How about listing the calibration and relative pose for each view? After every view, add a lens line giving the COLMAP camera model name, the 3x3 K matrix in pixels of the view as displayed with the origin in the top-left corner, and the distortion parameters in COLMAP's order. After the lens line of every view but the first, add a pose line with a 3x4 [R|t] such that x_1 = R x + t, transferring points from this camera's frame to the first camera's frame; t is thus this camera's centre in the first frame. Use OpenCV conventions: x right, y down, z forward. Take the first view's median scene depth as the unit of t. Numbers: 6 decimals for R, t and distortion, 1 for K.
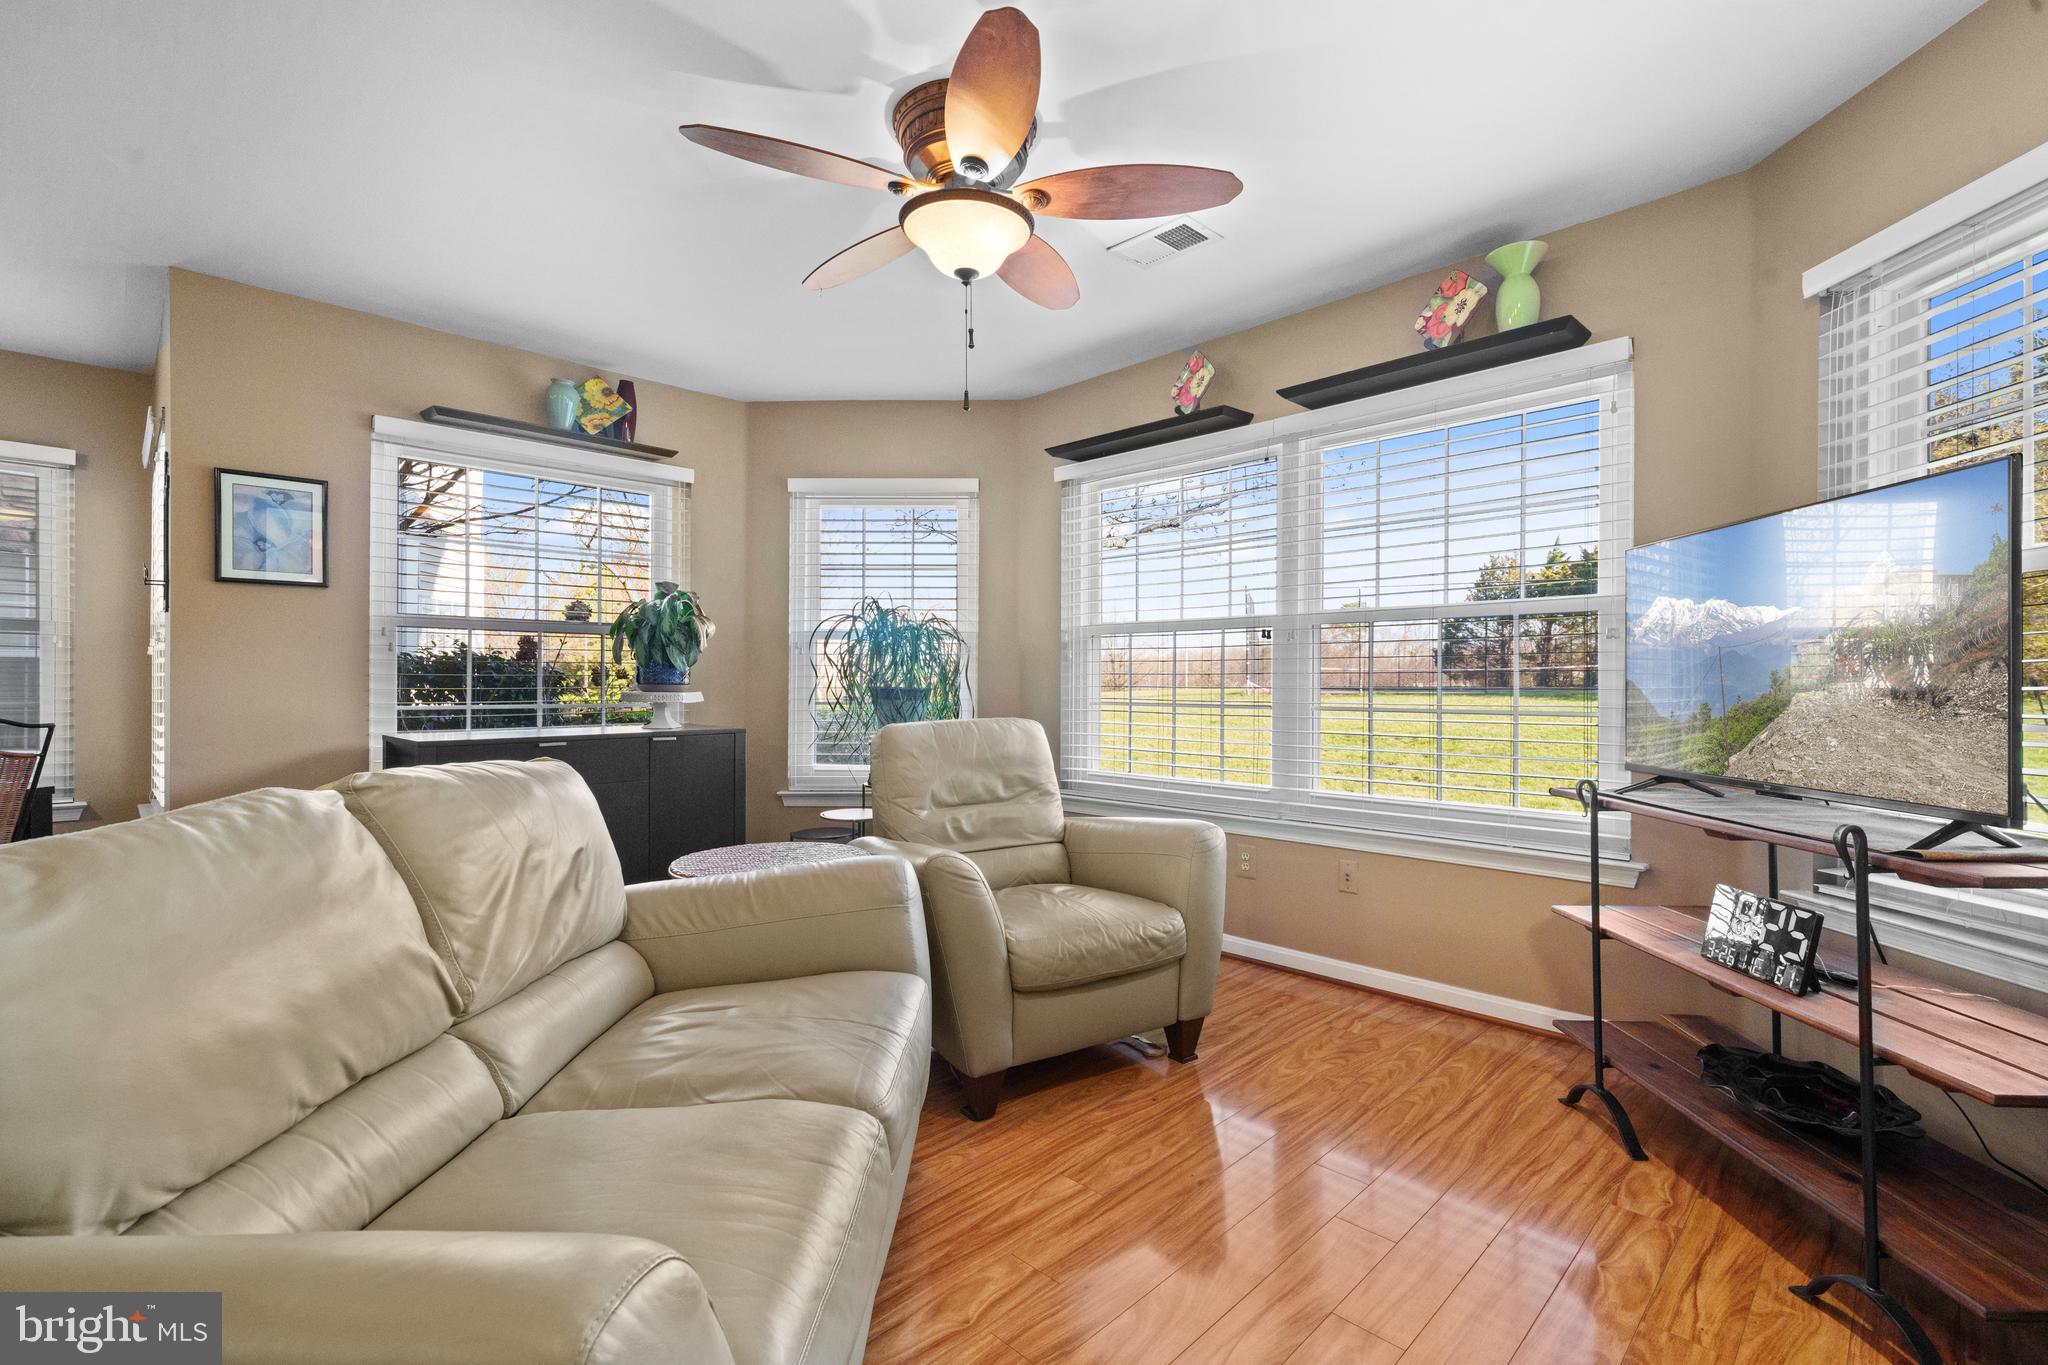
lens RADIAL K [[927.7, 0, 1021.0], [0, 927.7, 685.3], [0, 0, 1]] dist [-0.001353, 0.000647]
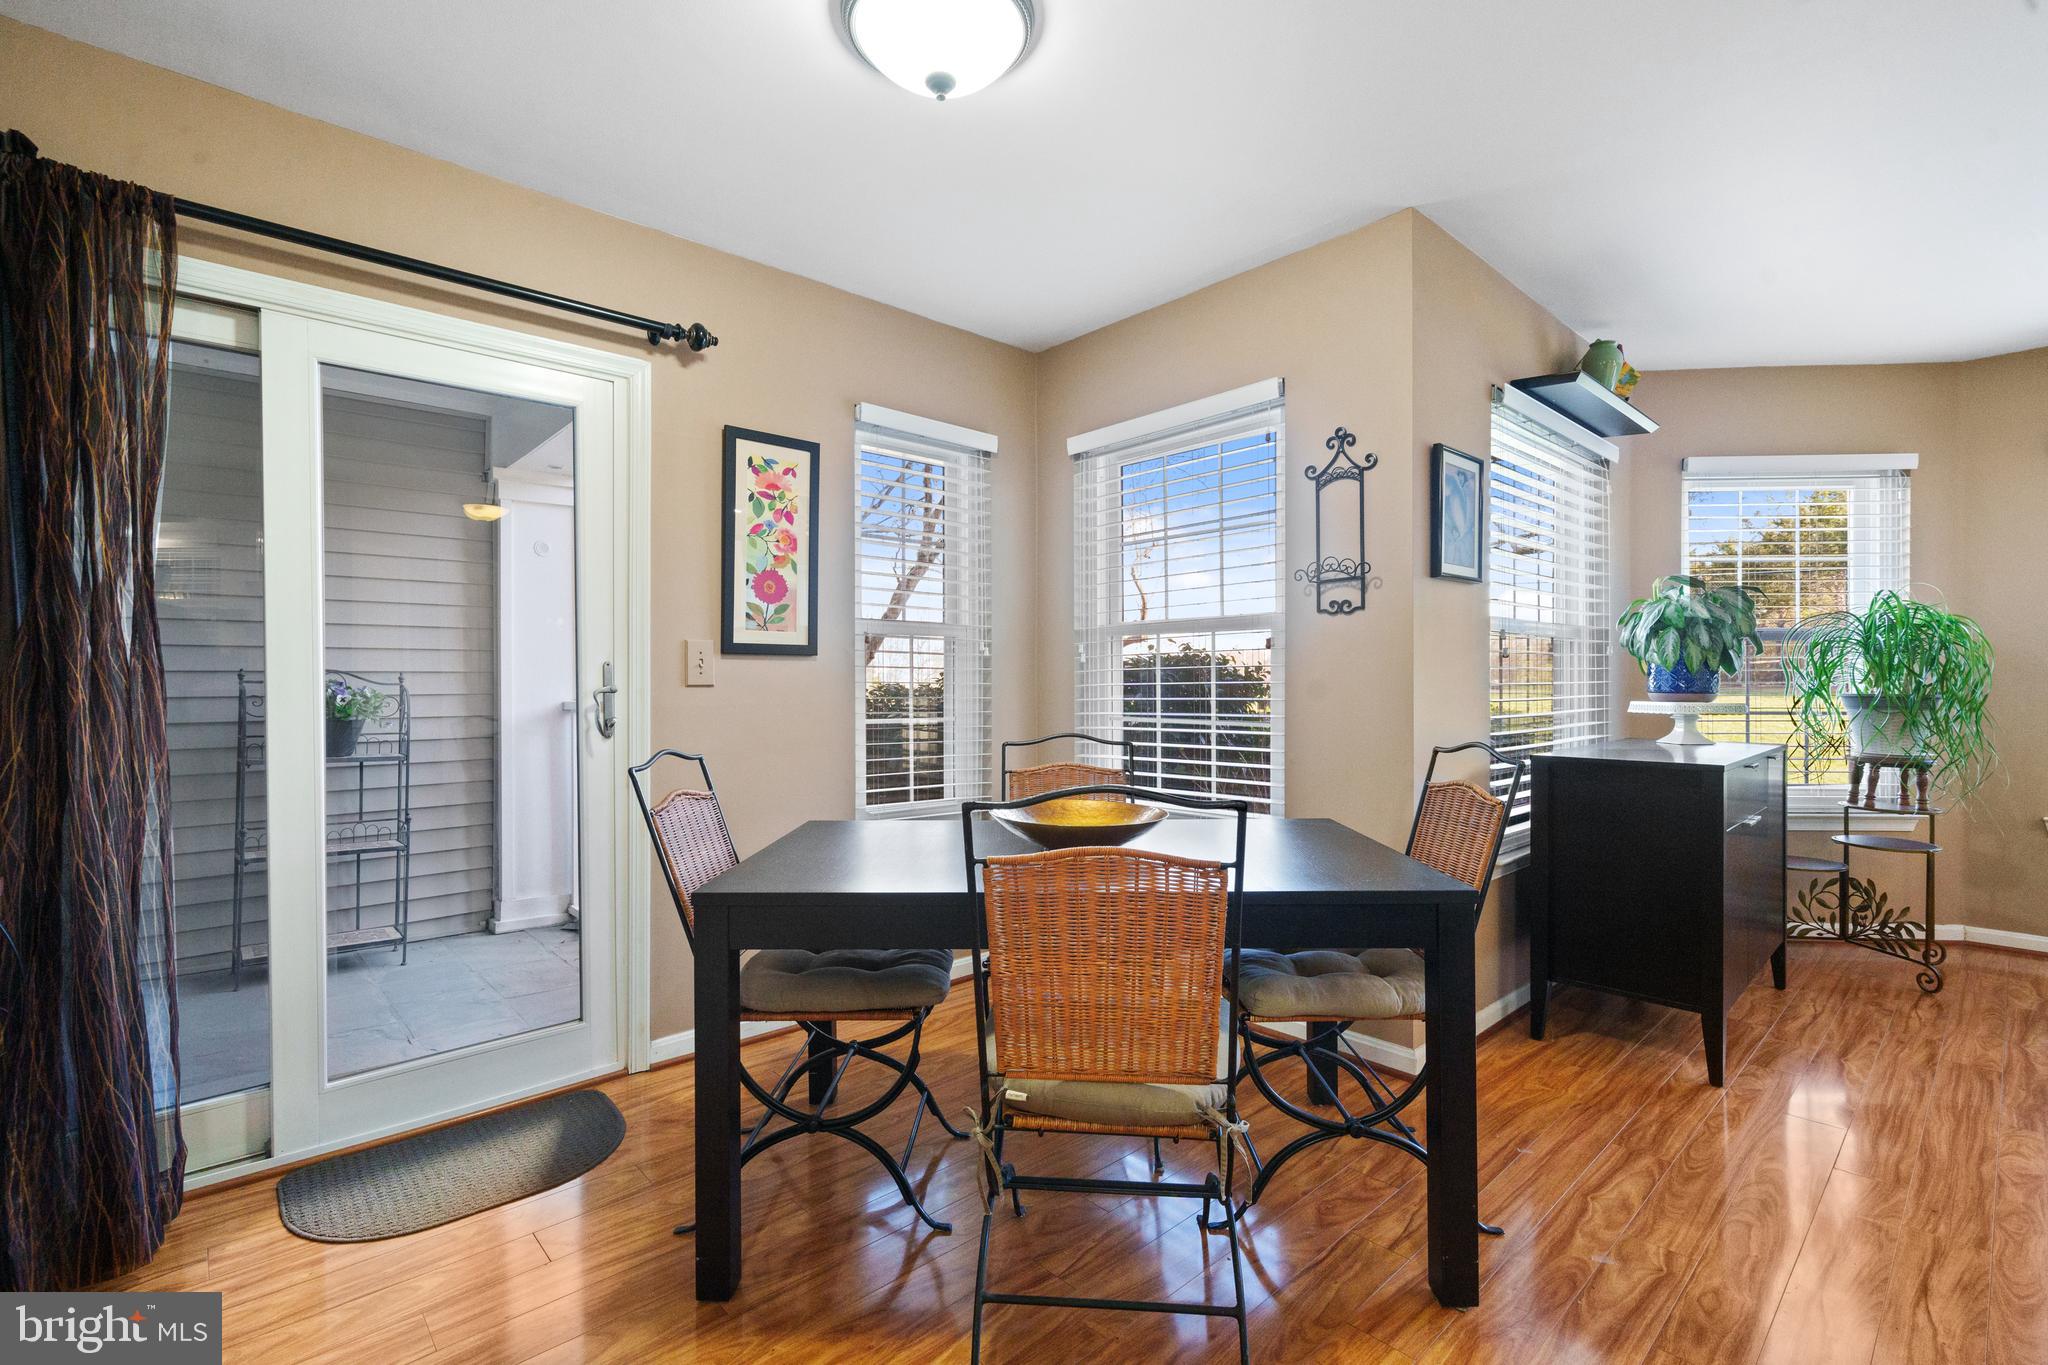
lens RADIAL K [[927.7, 0, 1019.5], [0, 927.7, 687.7], [0, 0, 1]] dist [-0.001353, 0.000647]
pose [[0.998913, -0.005679, -0.046269, -1.298328], [0.005920, 0.999970, 0.005063, -0.017919], [0.046239, -0.005331, 0.998916, 0.140790]]
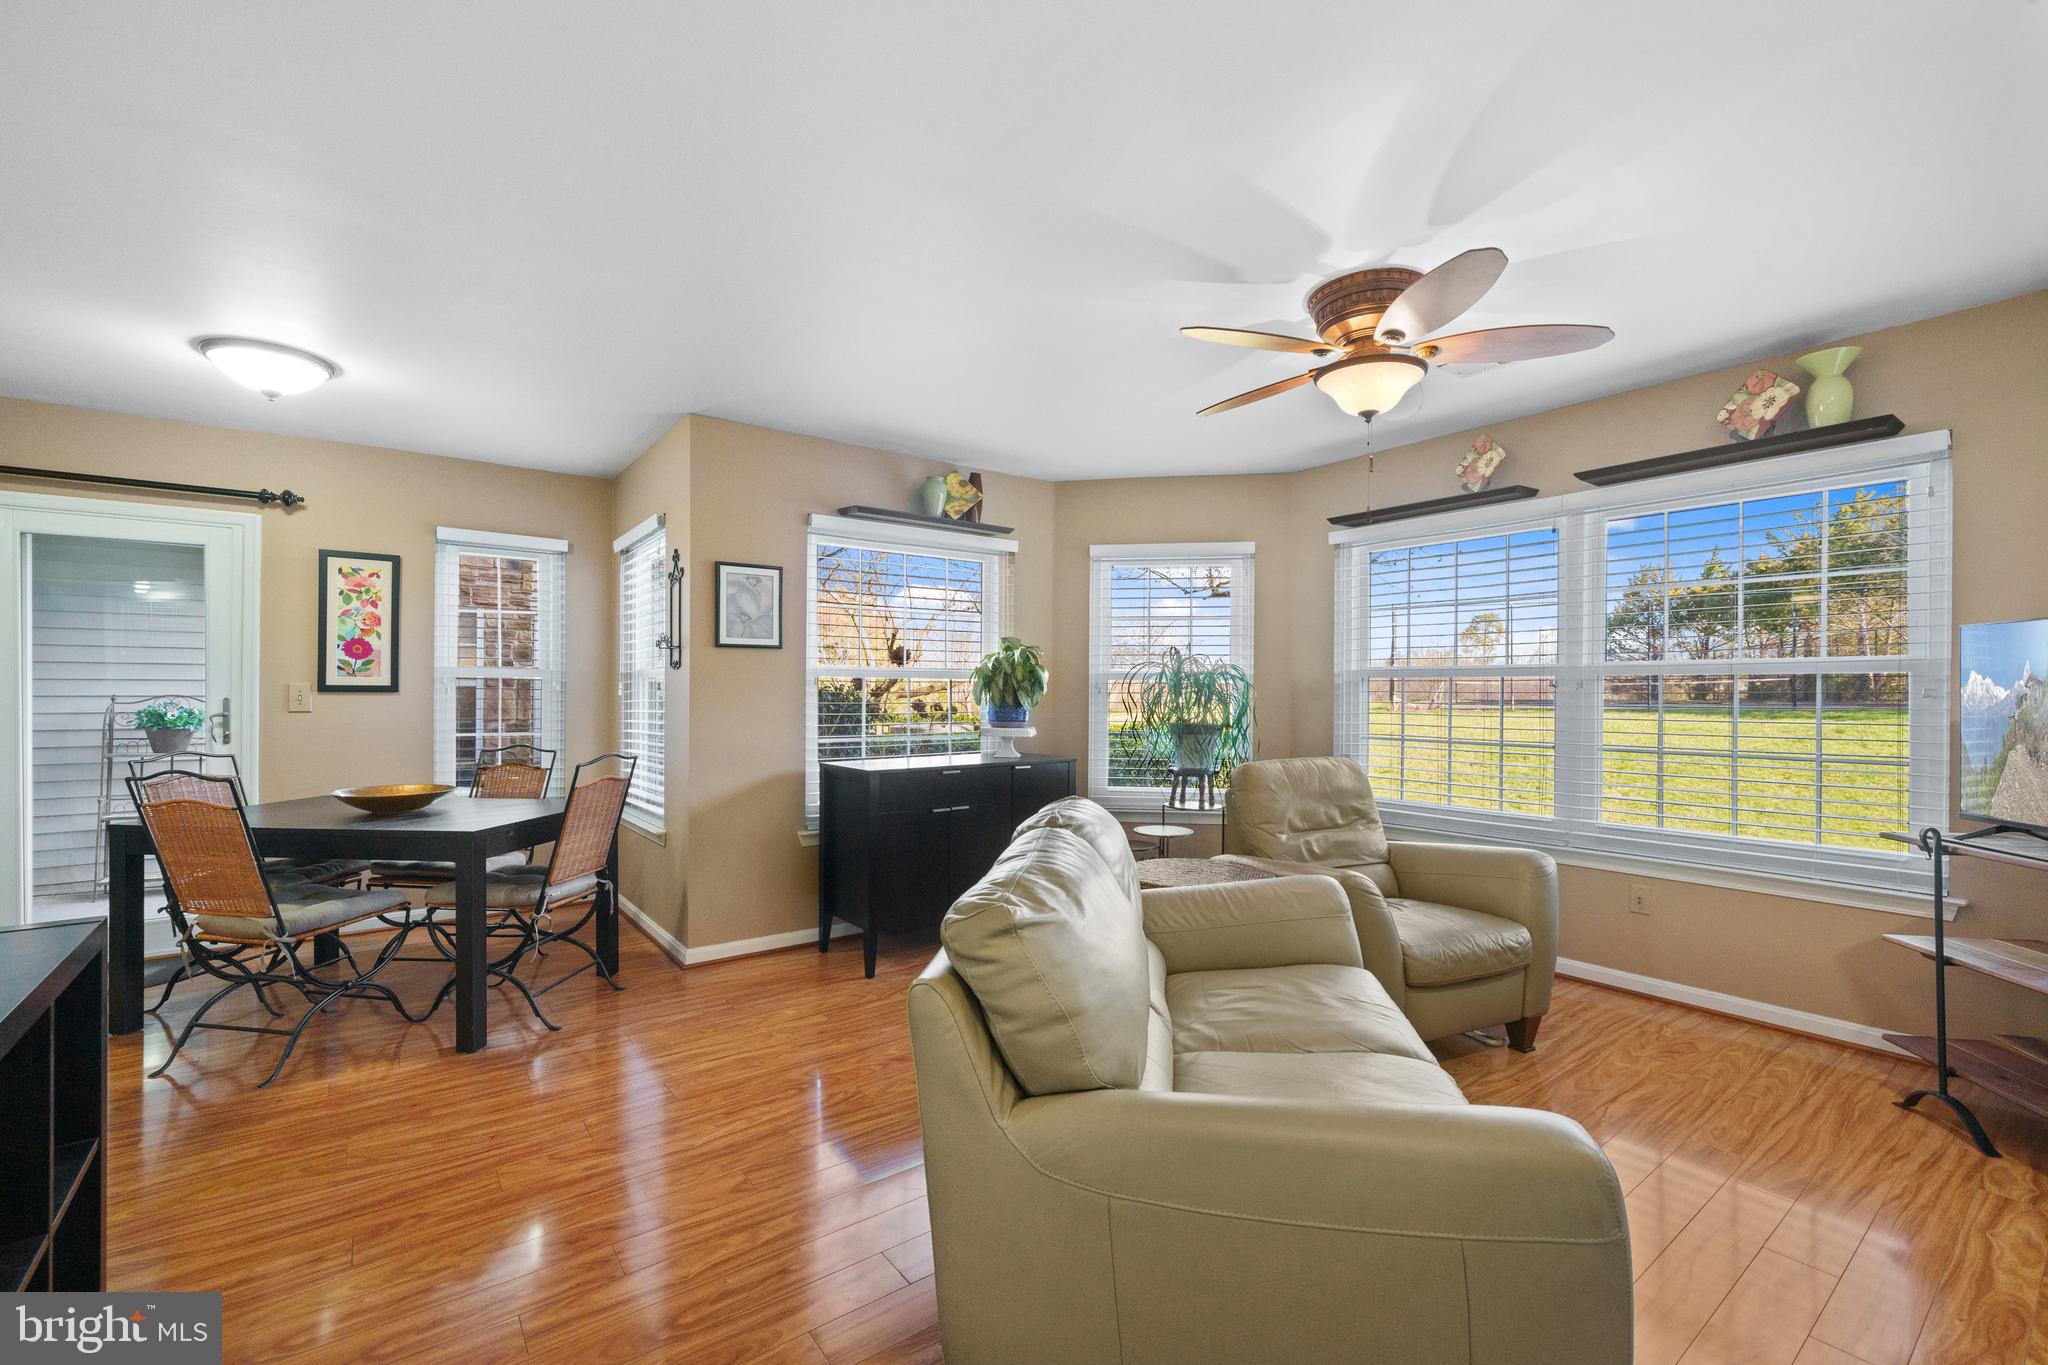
lens RADIAL K [[871.3, 0, 1026.1], [0, 871.3, 695.4], [0, 0, 1]] dist [0.001412, -0.000719]
pose [[0.989740, 0.002579, -0.142860, -0.267034], [-0.002928, 0.999993, -0.002230, -0.043681], [0.142853, 0.002626, 0.989740, -0.182260]]
